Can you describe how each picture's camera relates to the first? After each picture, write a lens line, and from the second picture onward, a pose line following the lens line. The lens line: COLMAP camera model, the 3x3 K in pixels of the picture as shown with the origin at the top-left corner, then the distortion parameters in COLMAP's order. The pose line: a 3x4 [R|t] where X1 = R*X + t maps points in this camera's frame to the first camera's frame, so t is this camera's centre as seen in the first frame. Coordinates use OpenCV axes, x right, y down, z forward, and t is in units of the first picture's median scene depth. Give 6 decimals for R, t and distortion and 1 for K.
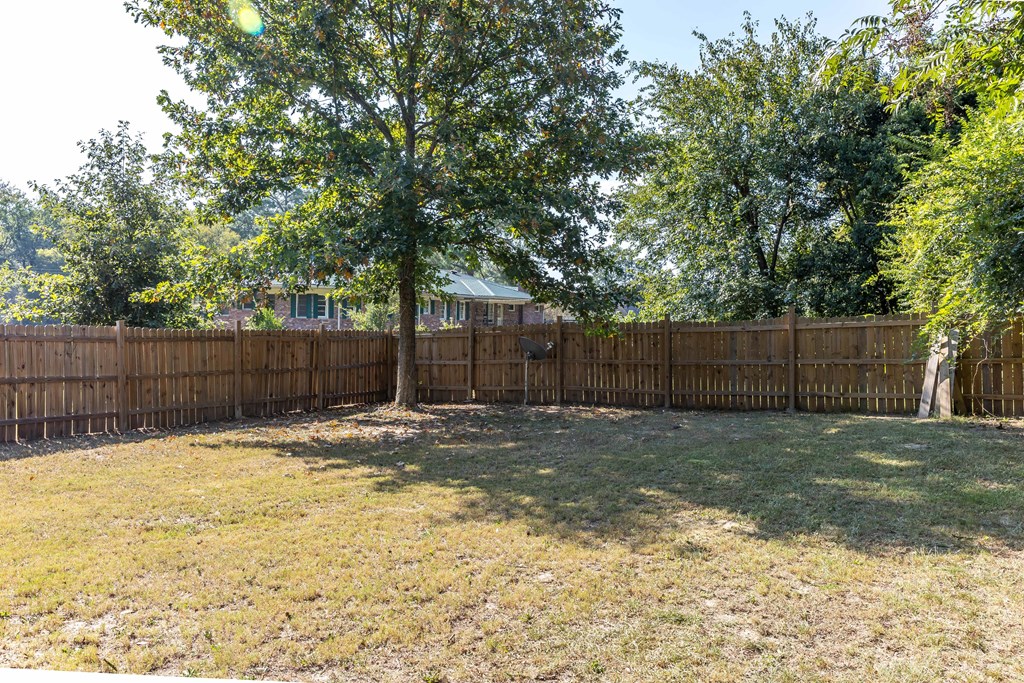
lens RADIAL K [[721.6, 0, 512.0], [0, 721.6, 341.5], [0, 0, 1]] dist [-0.001969, -0.000396]
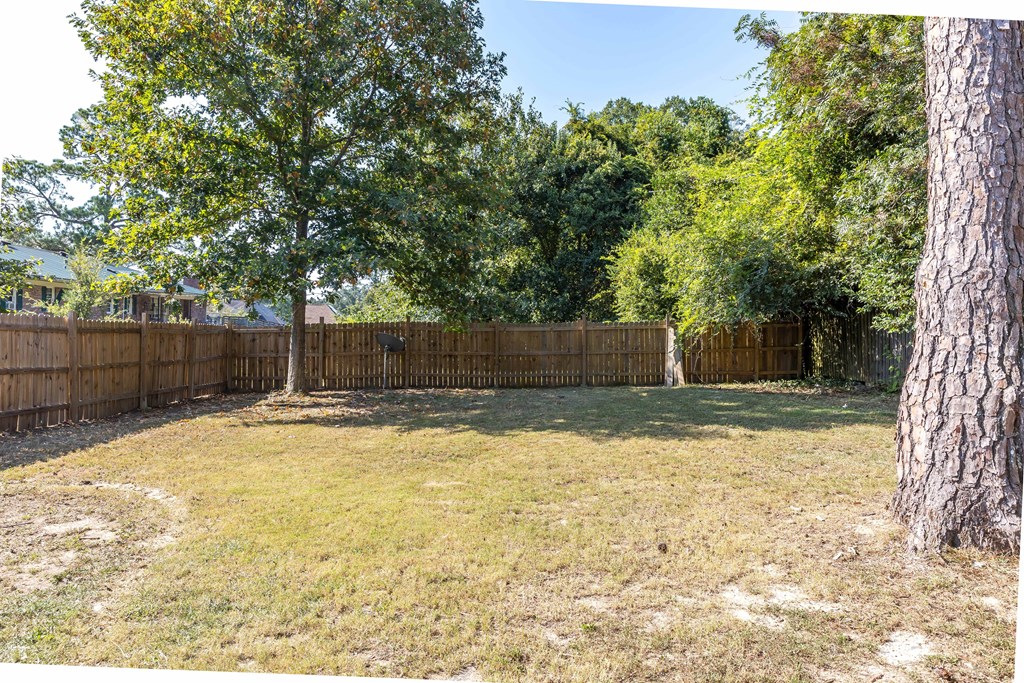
lens RADIAL K [[687.1, 0, 517.0], [0, 687.1, 346.3], [0, 0, 1]] dist [0.004830, 0.000660]
pose [[0.848723, 0.002517, 0.528832, -0.446326], [-0.007499, 0.999945, 0.007275, 0.006620], [-0.528784, -0.010140, 0.848696, -0.102013]]
